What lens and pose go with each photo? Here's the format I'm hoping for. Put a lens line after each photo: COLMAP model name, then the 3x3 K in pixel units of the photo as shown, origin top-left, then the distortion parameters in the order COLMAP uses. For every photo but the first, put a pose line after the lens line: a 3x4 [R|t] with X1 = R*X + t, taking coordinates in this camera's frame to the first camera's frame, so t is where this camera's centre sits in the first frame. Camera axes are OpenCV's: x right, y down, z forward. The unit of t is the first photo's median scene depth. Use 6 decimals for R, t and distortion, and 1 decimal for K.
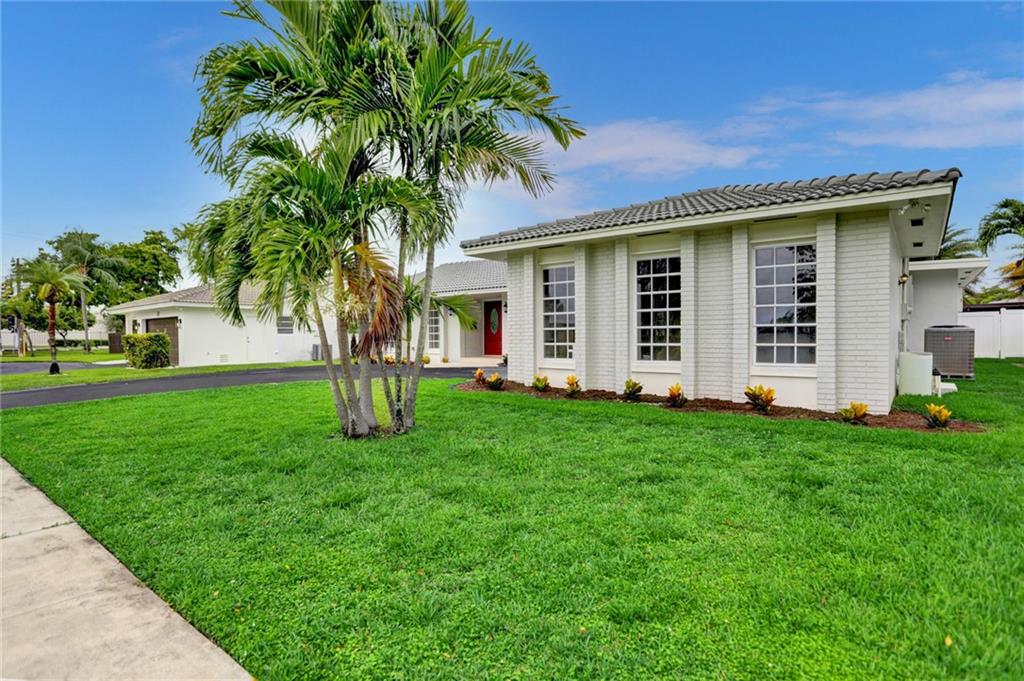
lens RADIAL K [[520.5, 0, 497.9], [0, 520.5, 335.0], [0, 0, 1]] dist [-0.000848, 0.000032]
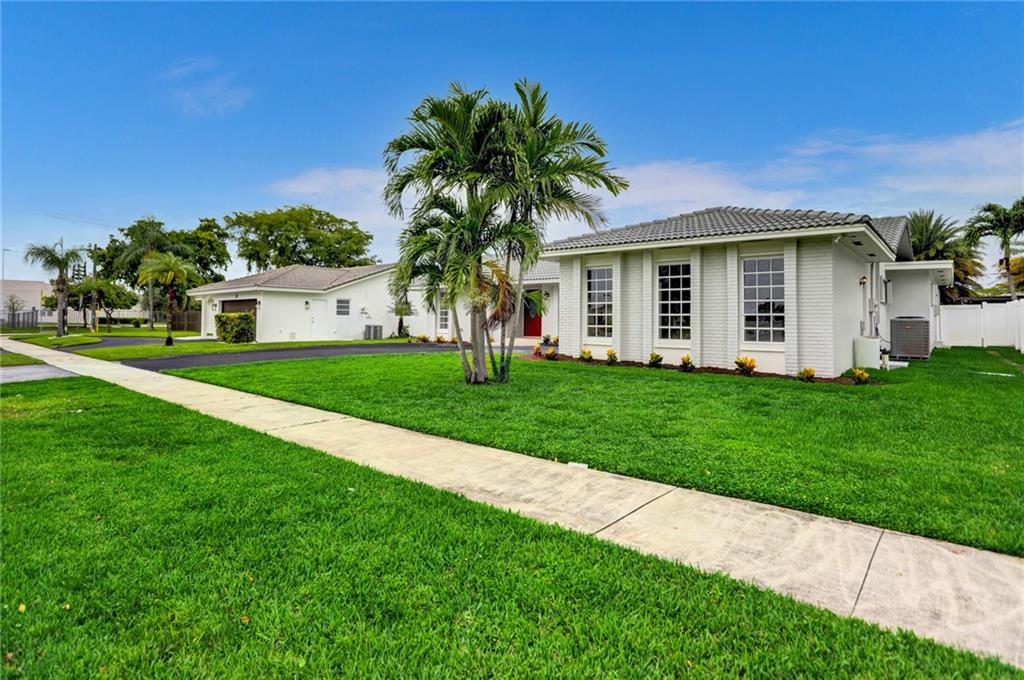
lens RADIAL K [[549.1, 0, 494.1], [0, 549.1, 301.7], [0, 0, 1]] dist [-0.002915, 0.000525]
pose [[0.999678, 0.013923, -0.021223, -0.130434], [-0.014596, 0.999384, -0.031911, 0.003301], [0.020766, 0.032210, 0.999265, -0.436358]]
